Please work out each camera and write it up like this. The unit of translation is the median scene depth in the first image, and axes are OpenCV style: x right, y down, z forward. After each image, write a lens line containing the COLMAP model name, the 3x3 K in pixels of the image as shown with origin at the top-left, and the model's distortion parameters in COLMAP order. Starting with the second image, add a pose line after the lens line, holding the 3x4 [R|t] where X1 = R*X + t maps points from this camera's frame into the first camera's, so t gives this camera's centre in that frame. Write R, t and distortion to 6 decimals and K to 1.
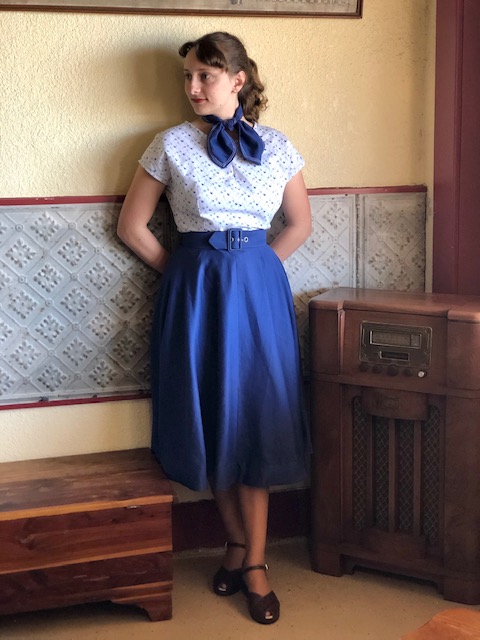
lens RADIAL K [[1090.9, 0, 238.8], [0, 1090.9, 316.4], [0, 0, 1]] dist [0.021098, 0.000000]
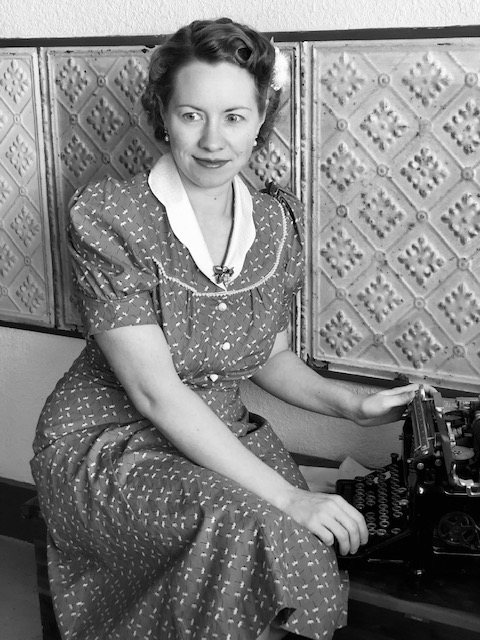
lens RADIAL K [[1090.9, 0, 238.9], [0, 1090.9, 322.7], [0, 0, 1]] dist [0.021098, 0.000000]
pose [[0.908747, 0.115050, -0.401175, -0.024992], [-0.052282, 0.985062, 0.164069, -0.045518], [0.414059, -0.128122, 0.901188, 0.433110]]
